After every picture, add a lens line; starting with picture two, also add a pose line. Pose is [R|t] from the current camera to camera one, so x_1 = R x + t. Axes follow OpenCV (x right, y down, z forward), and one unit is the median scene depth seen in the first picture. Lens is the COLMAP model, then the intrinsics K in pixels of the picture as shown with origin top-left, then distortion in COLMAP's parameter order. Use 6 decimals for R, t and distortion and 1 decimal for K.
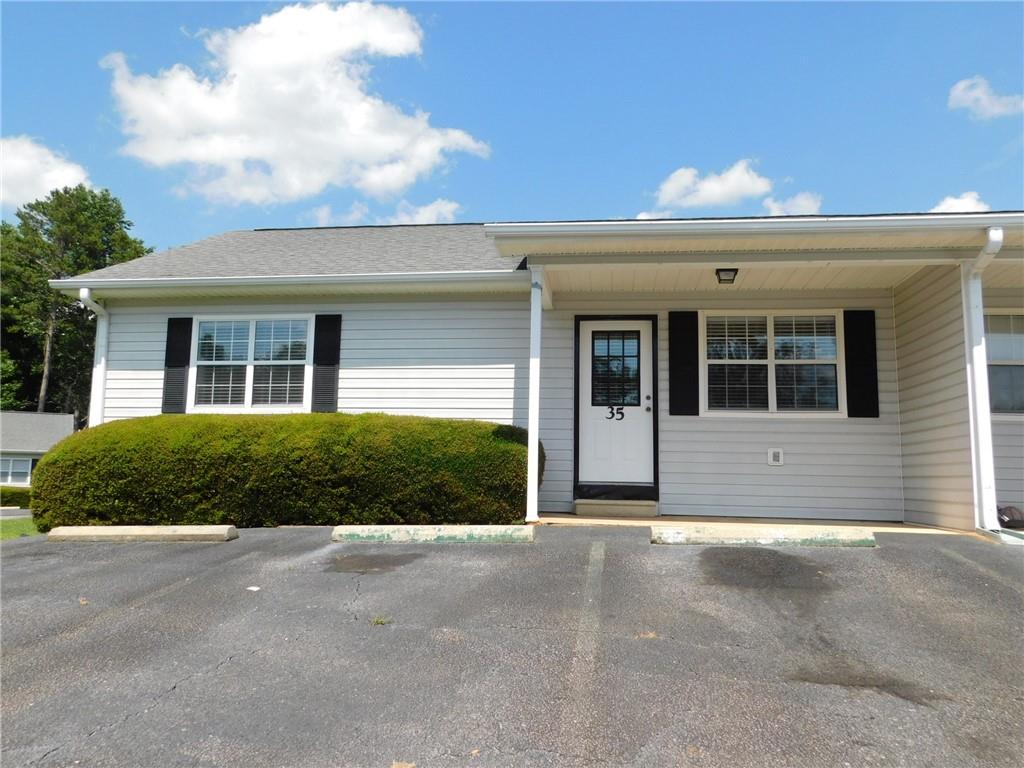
lens RADIAL K [[756.0, 0, 512.0], [0, 756.0, 384.0], [0, 0, 1]] dist [-0.011322, -0.002502]
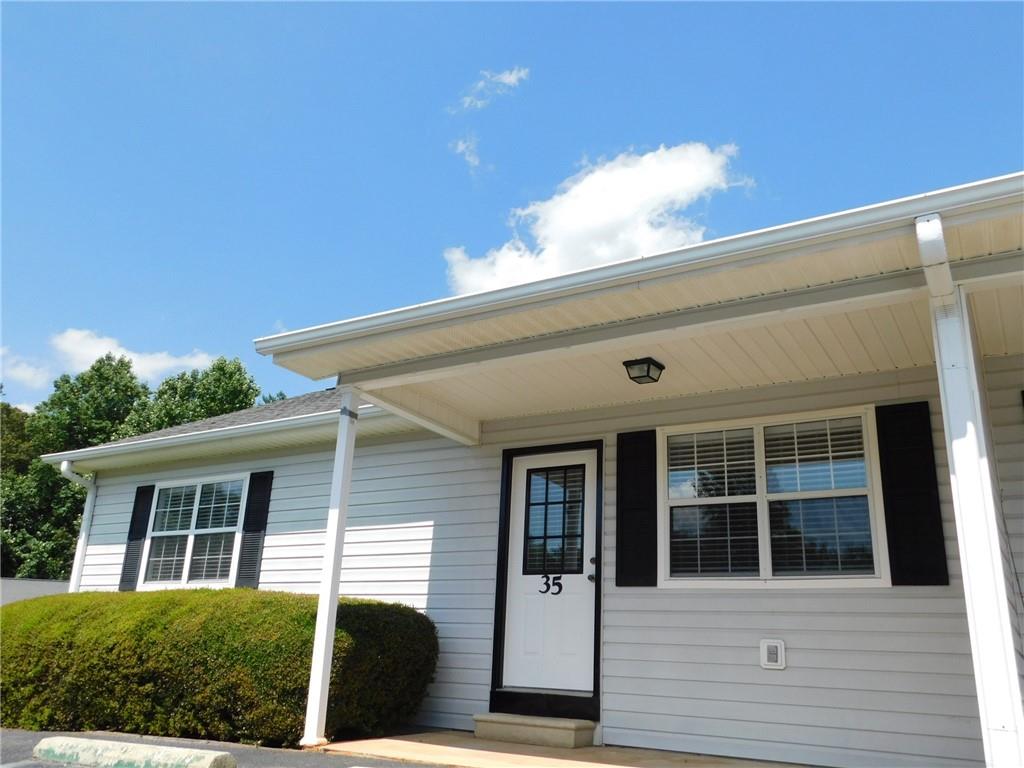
lens RADIAL K [[829.8, 0, 512.0], [0, 829.8, 384.0], [0, 0, 1]] dist [-0.012484, 0.004677]
pose [[0.914477, -0.108677, -0.389771, 0.421820], [0.026389, 0.977225, -0.210559, 0.017836], [0.403777, 0.182265, 0.896518, 0.266187]]
